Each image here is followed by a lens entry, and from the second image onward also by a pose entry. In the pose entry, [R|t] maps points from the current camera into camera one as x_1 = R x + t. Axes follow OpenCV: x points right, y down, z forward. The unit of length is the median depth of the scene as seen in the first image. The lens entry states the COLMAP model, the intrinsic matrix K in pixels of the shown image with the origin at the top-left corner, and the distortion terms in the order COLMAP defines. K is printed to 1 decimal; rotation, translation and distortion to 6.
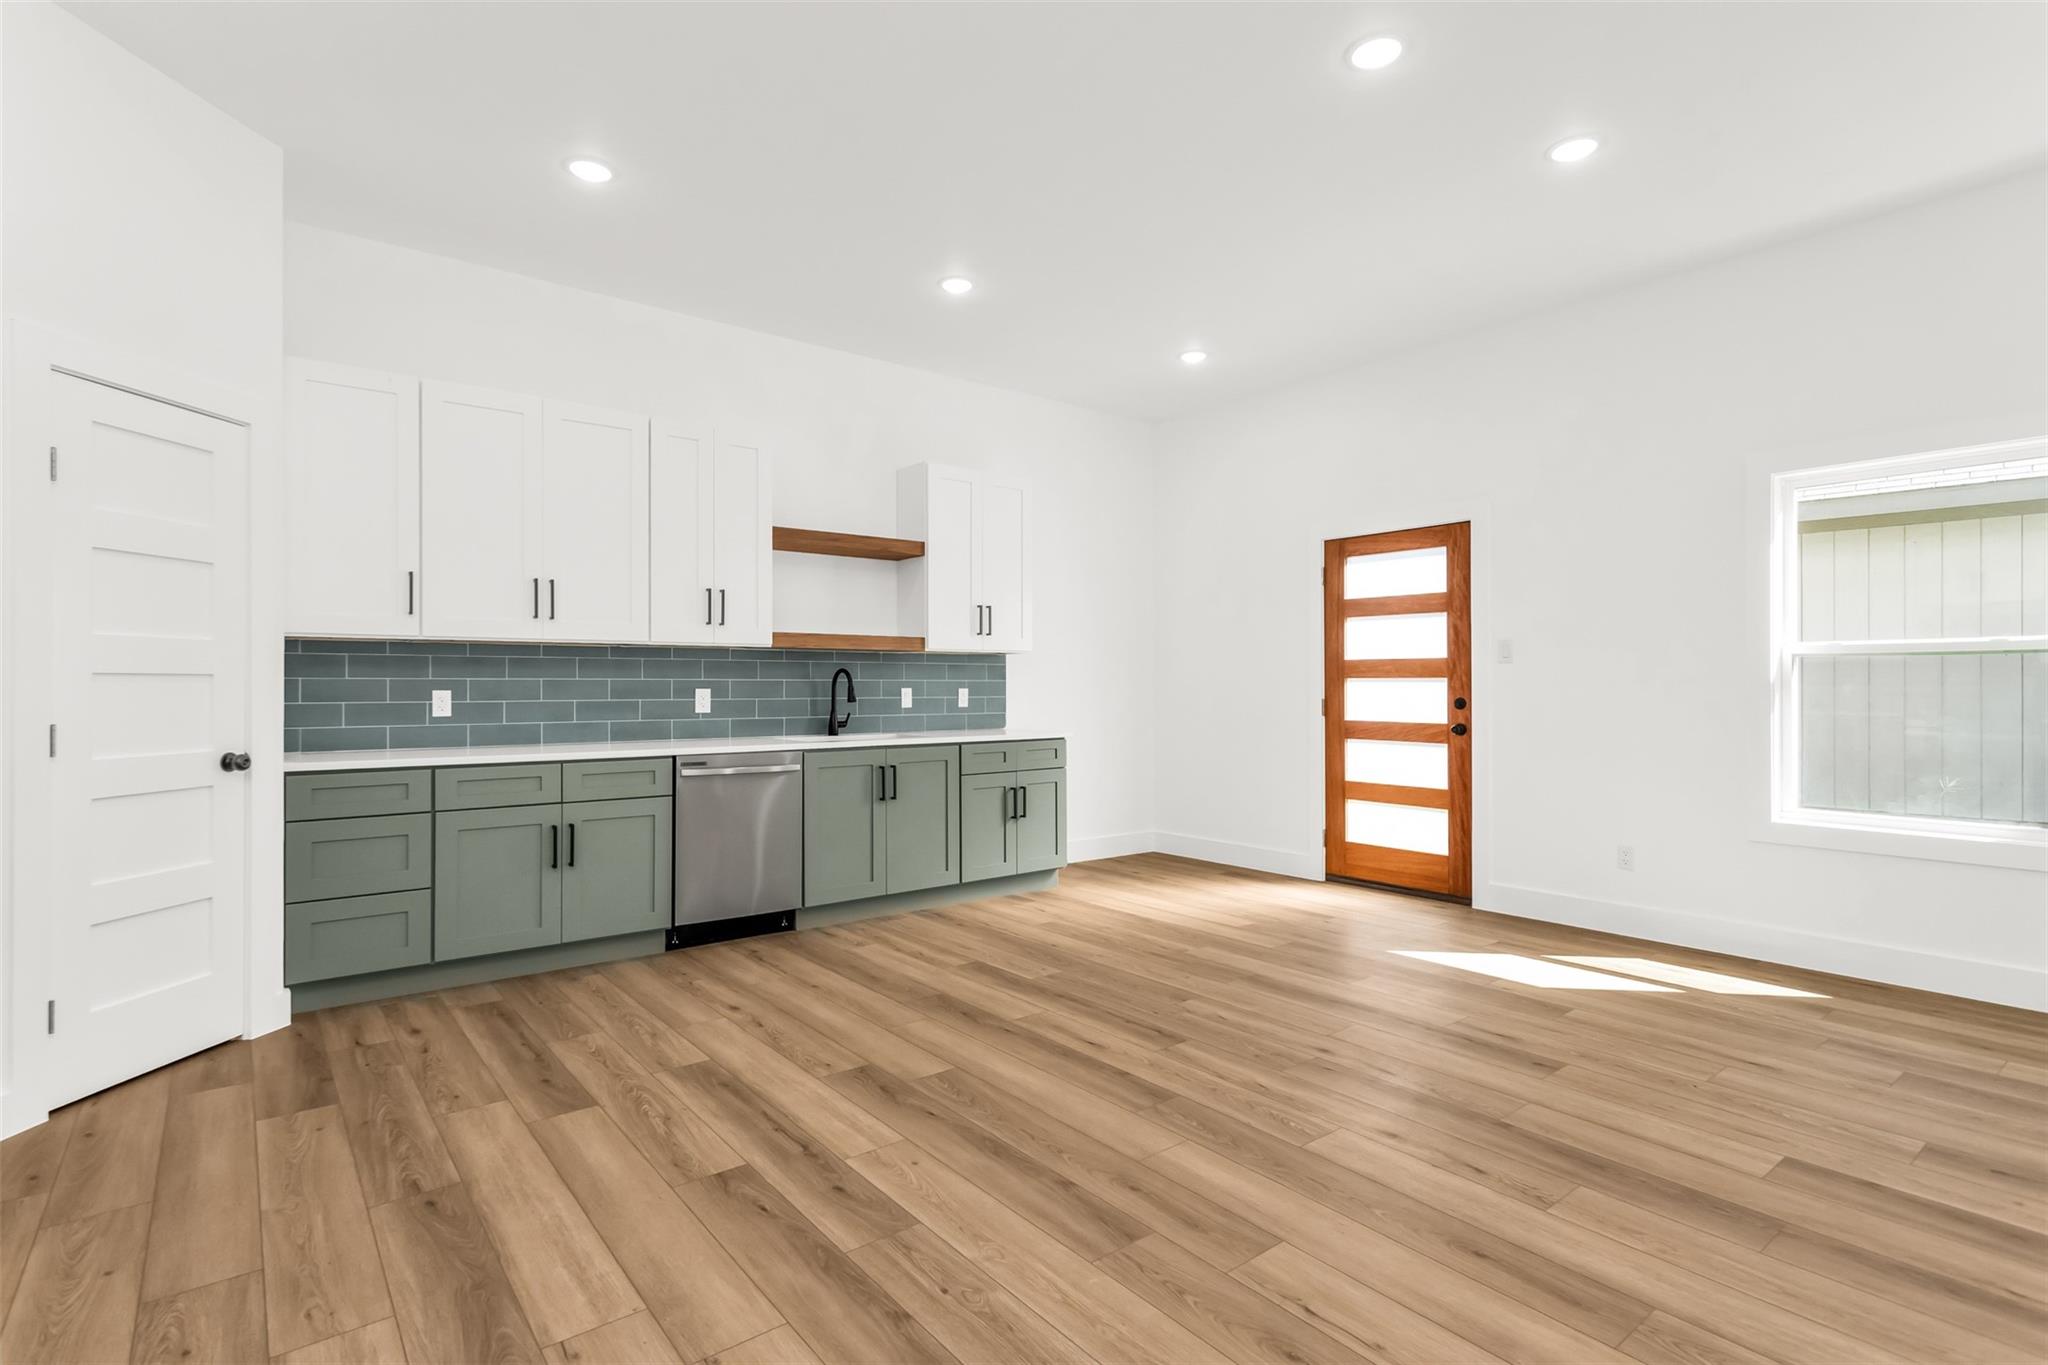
lens RADIAL K [[991.9, 0, 1021.5], [0, 991.9, 686.2], [0, 0, 1]] dist [0.002559, 0.001596]
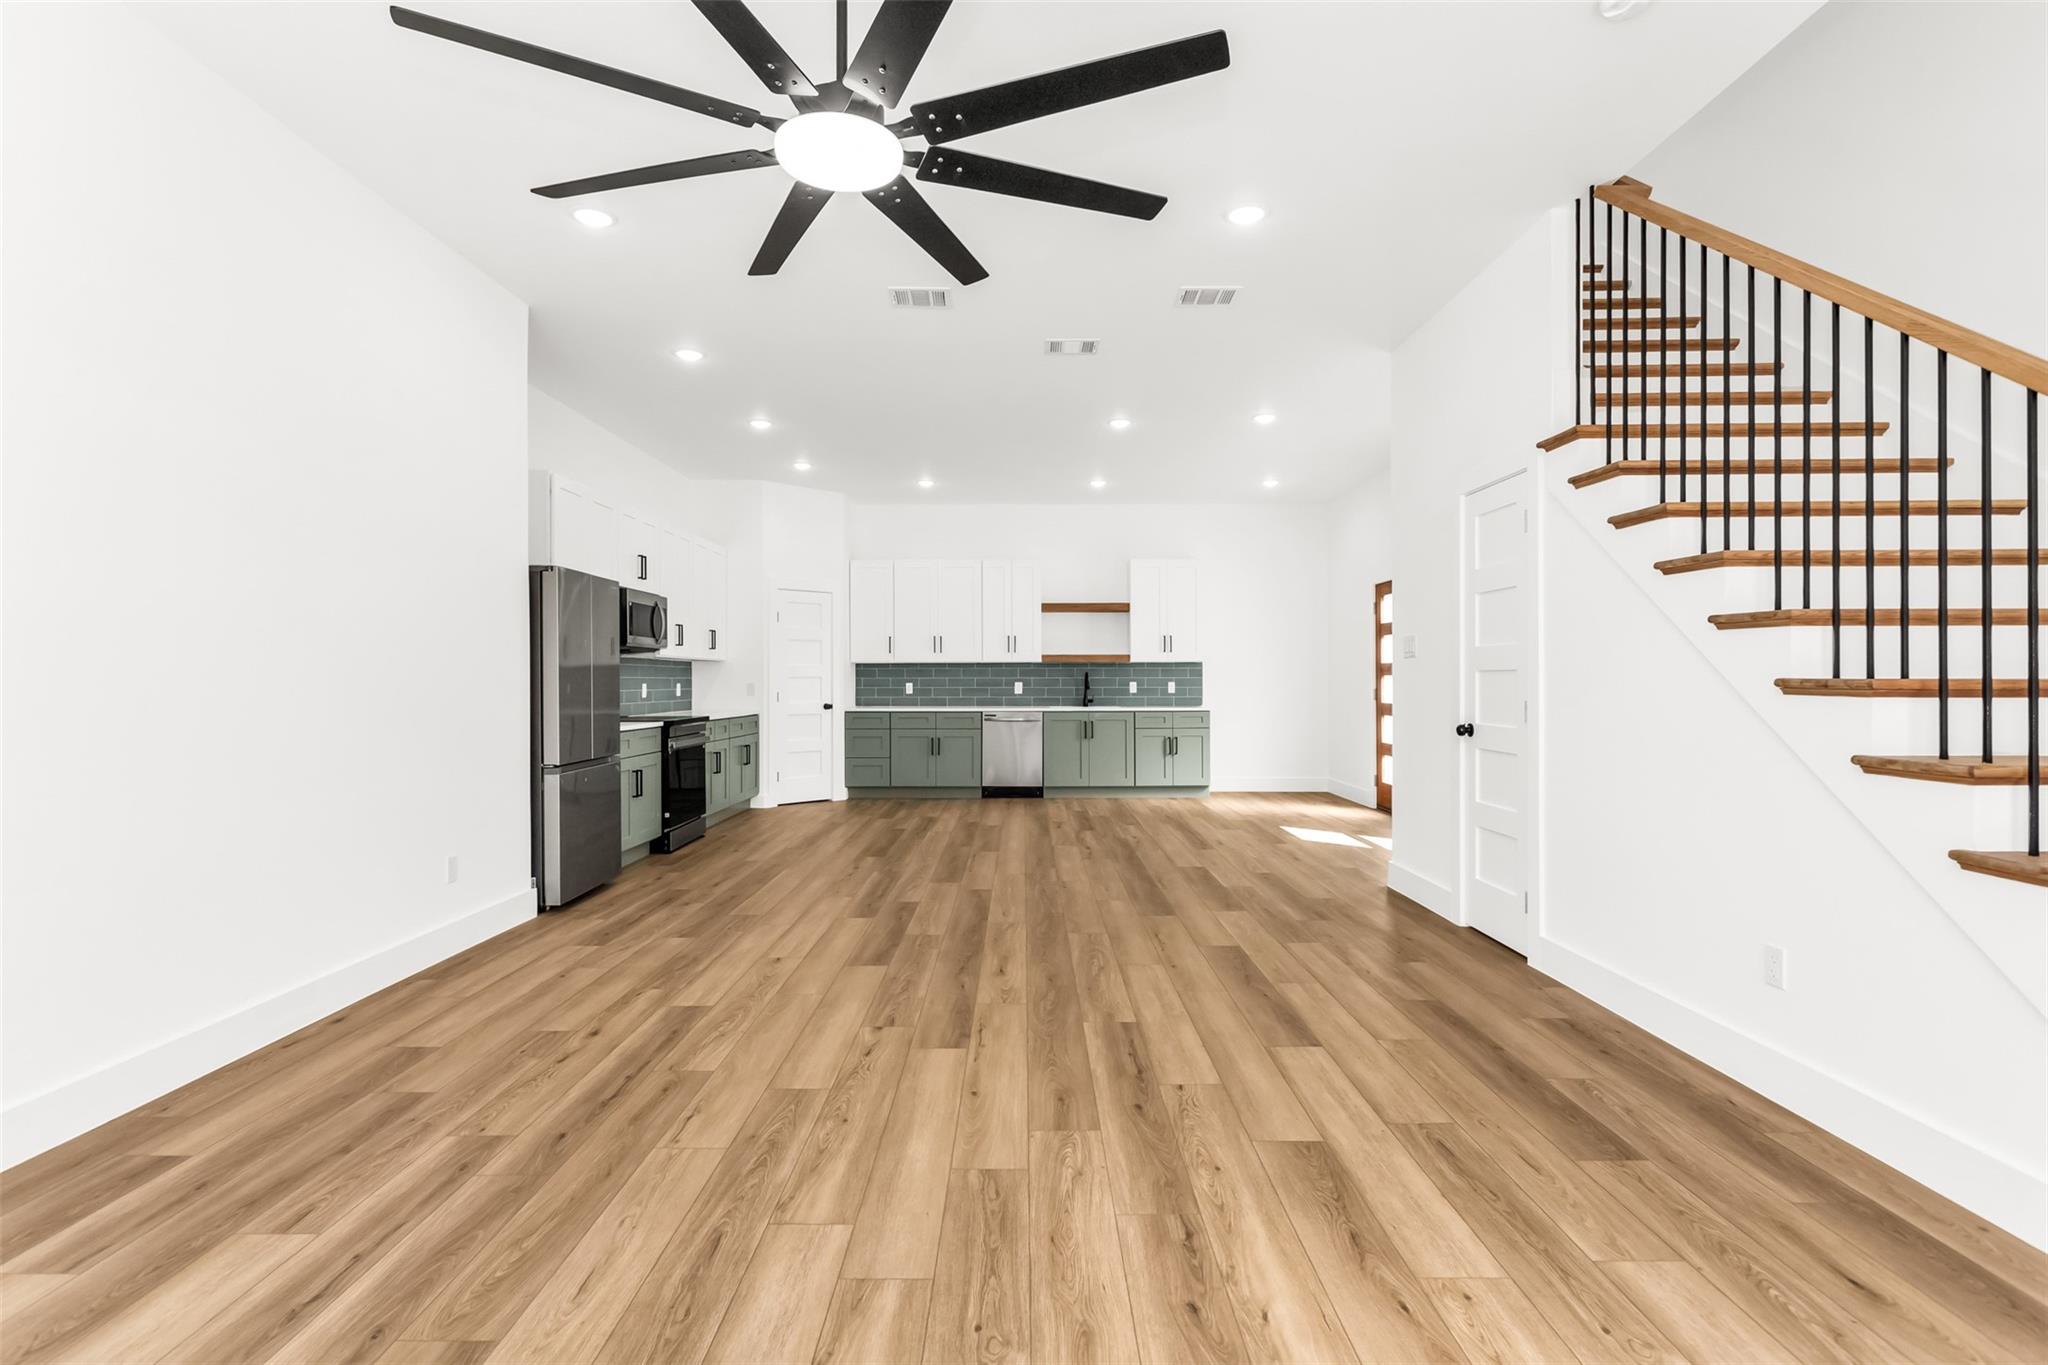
lens RADIAL K [[991.9, 0, 1018.7], [0, 991.9, 672.7], [0, 0, 1]] dist [0.002559, 0.001596]
pose [[0.778616, -0.007020, -0.627462, 1.159893], [0.000674, 0.999946, -0.010351, 0.004957], [0.627501, 0.007637, 0.778579, -0.729641]]
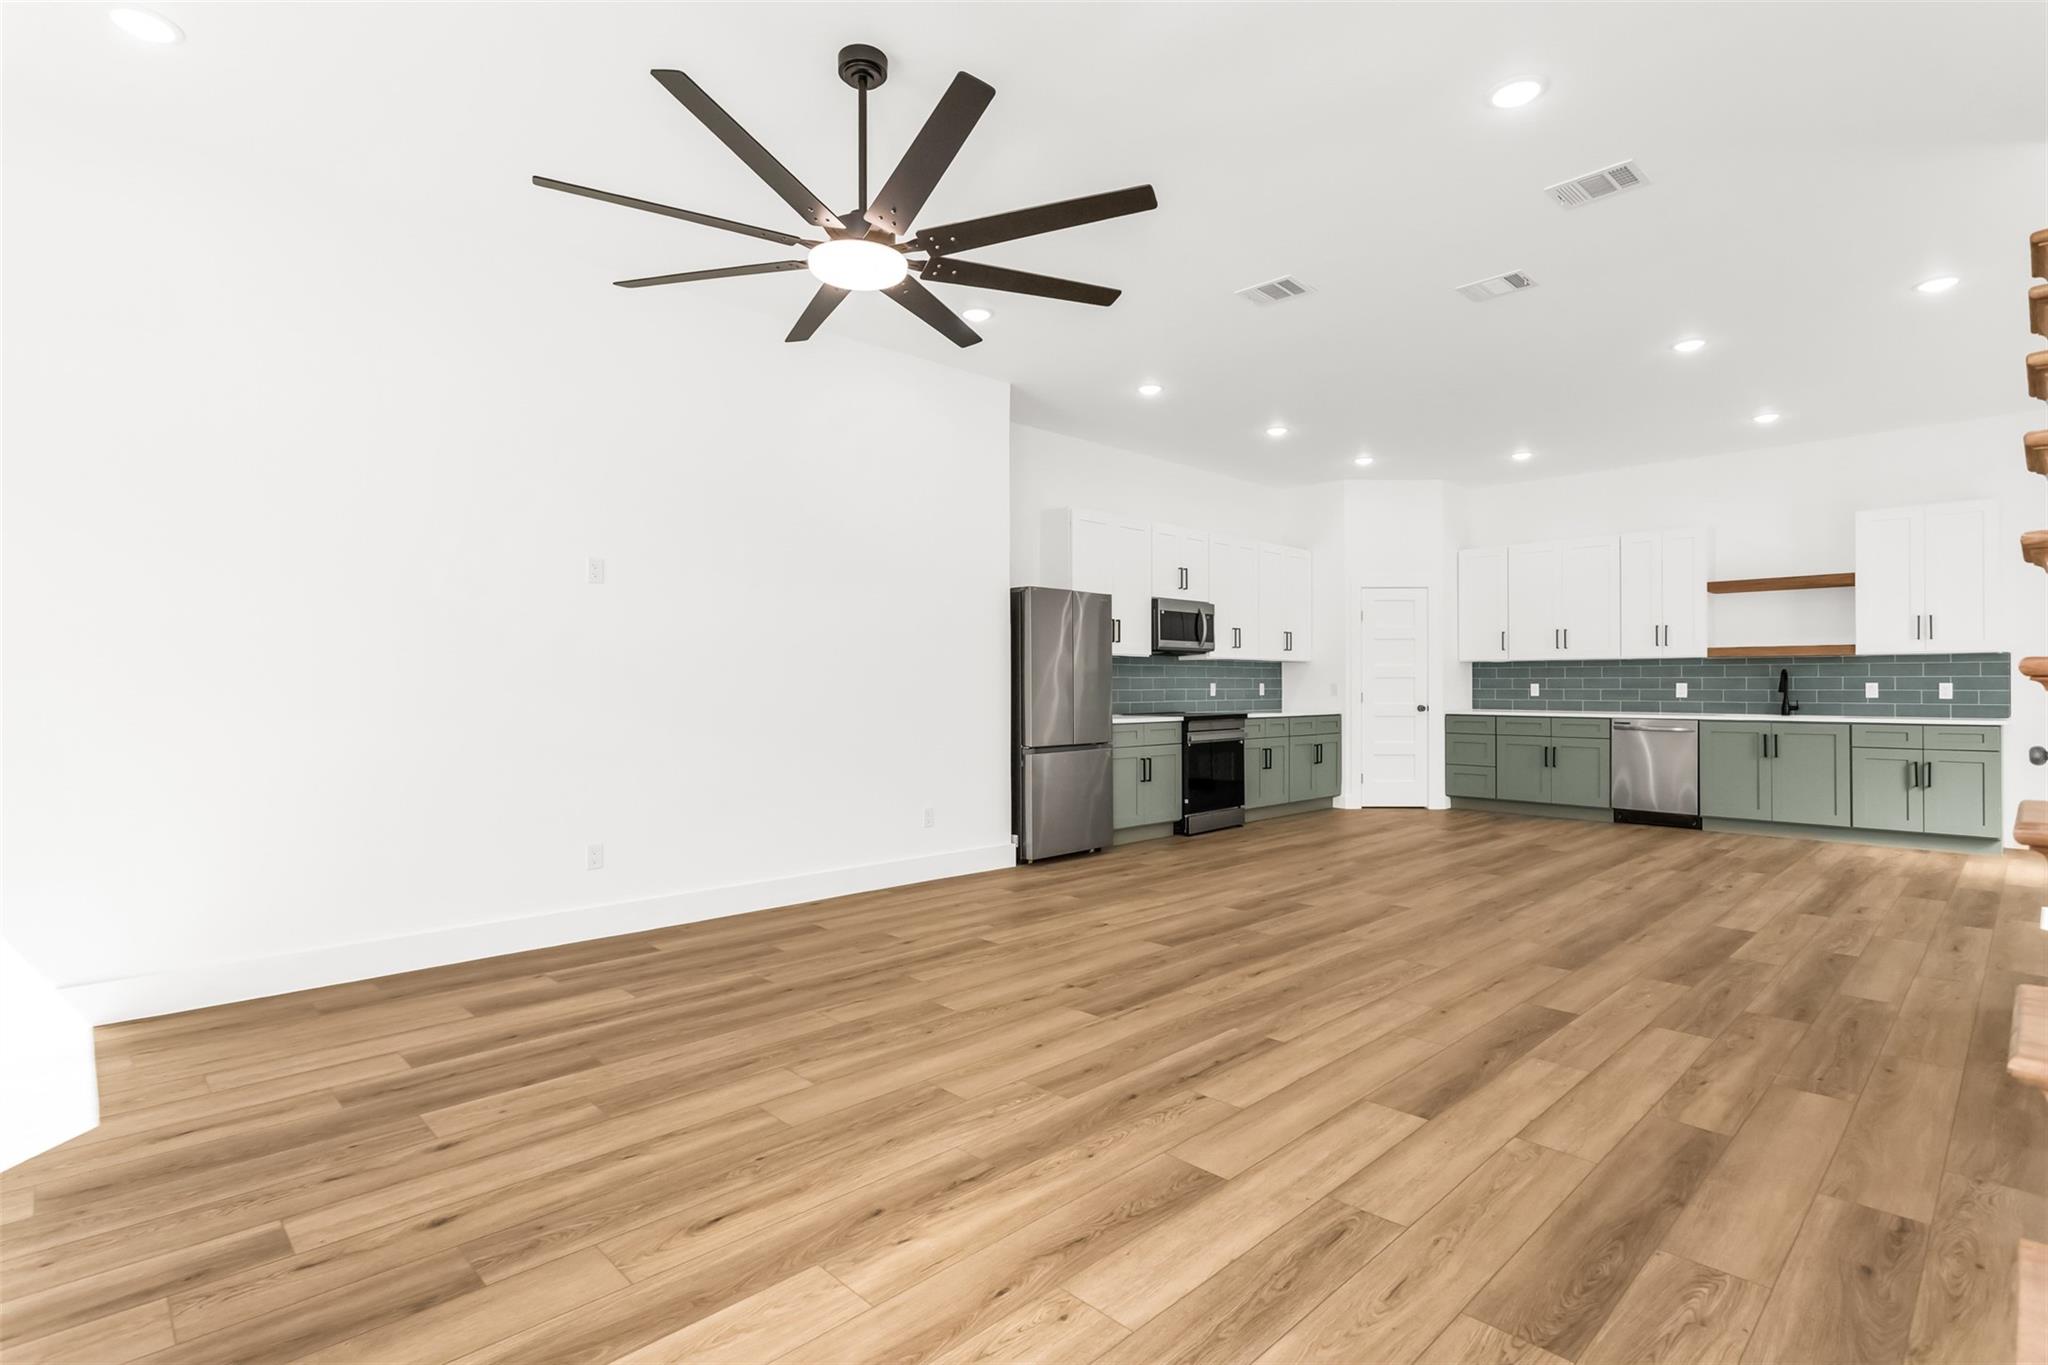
lens RADIAL K [[991.9, 0, 1012.2], [0, 991.9, 681.9], [0, 0, 1]] dist [0.002559, 0.001596]
pose [[0.091740, -0.003578, -0.995777, 1.453007], [-0.002317, 0.999990, -0.003806, 0.011297], [0.995780, 0.002656, 0.091731, -0.318269]]
